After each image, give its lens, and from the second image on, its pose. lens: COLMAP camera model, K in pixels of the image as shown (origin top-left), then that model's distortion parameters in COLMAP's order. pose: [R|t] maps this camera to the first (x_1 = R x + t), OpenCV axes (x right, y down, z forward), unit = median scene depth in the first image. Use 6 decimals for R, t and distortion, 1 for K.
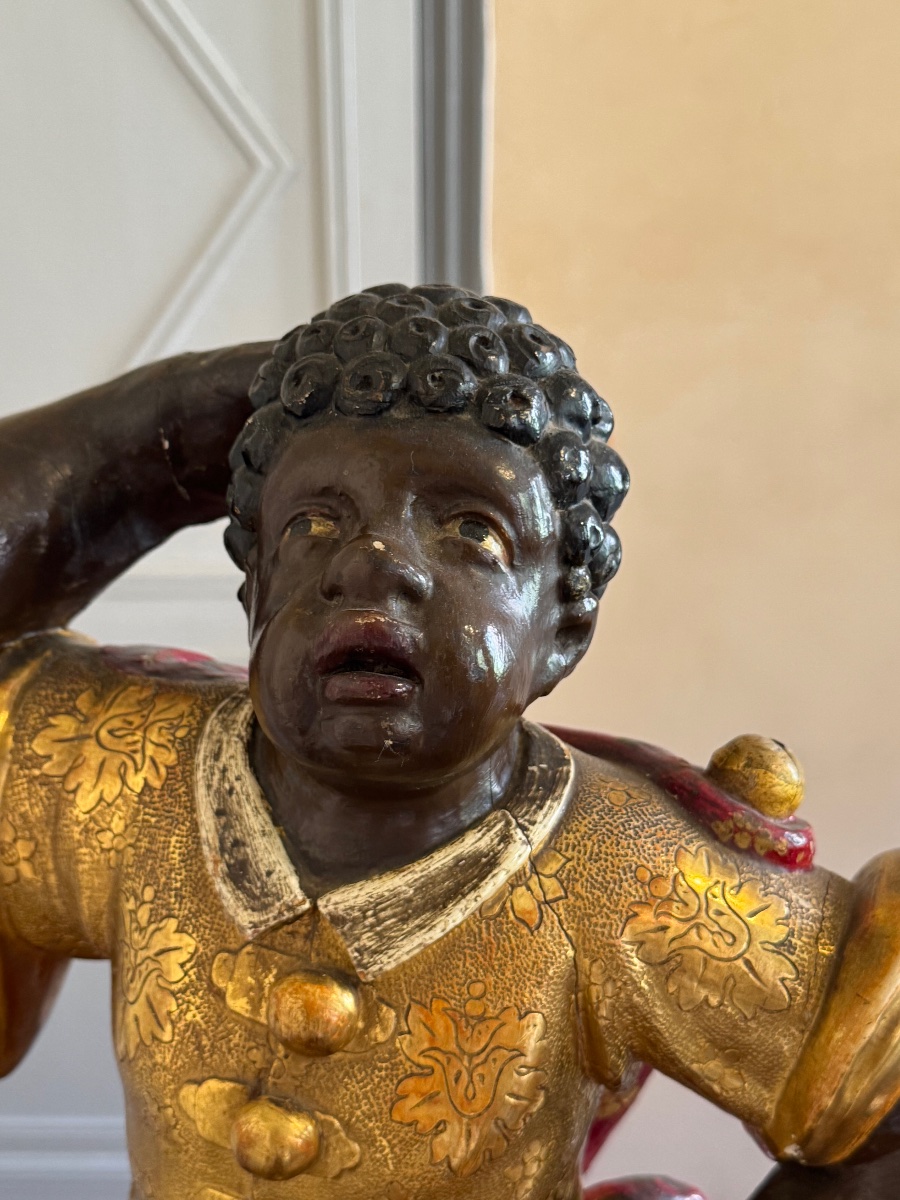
lens RADIAL K [[1546.2, 0, 450.0], [0, 1546.2, 600.0], [0, 0, 1]] dist [0.159674, 0.005535]
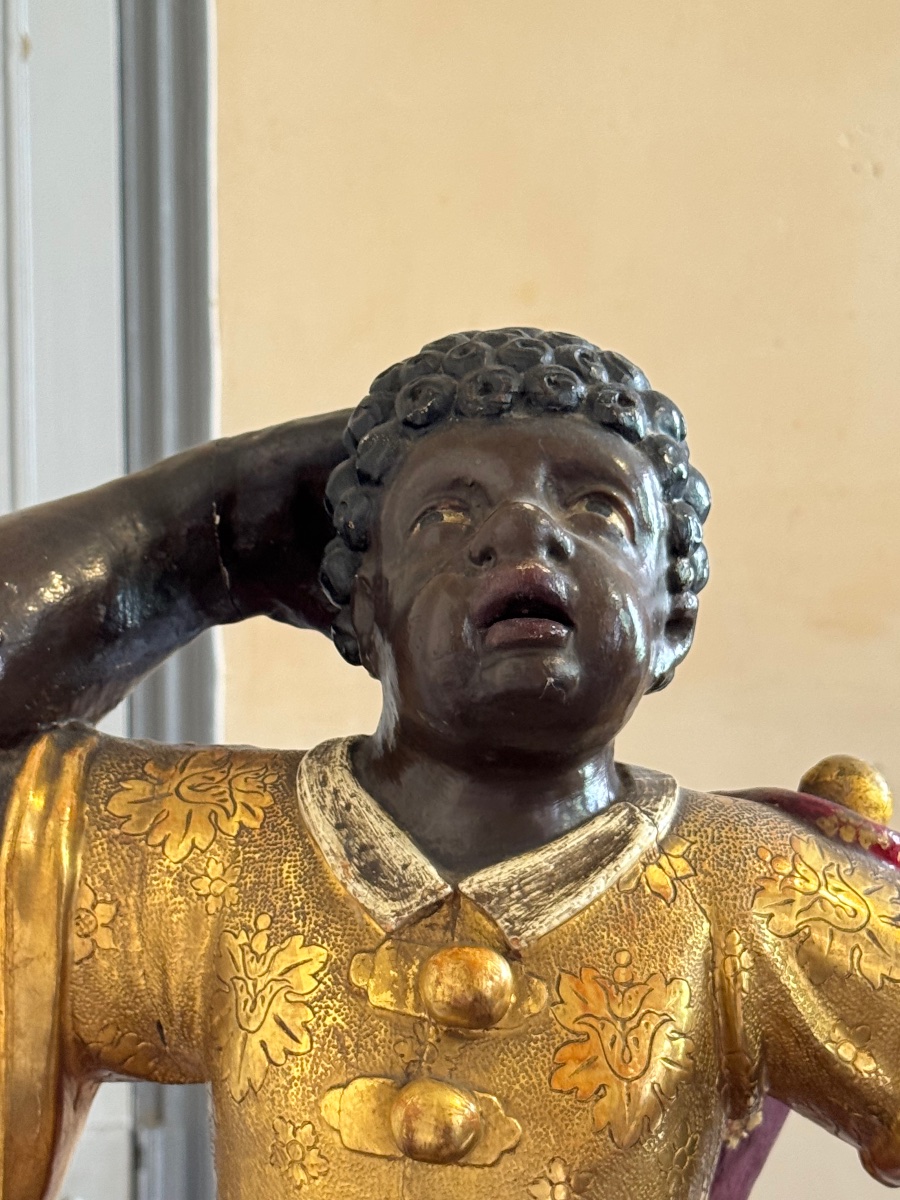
lens RADIAL K [[2549.3, 0, 450.0], [0, 2549.3, 600.0], [0, 0, 1]] dist [0.200549, 0.227725]
pose [[0.984000, -0.017181, 0.177339, -0.379833], [0.066781, 0.958342, -0.277705, 0.473892], [-0.165181, 0.285104, 0.944156, -0.616720]]
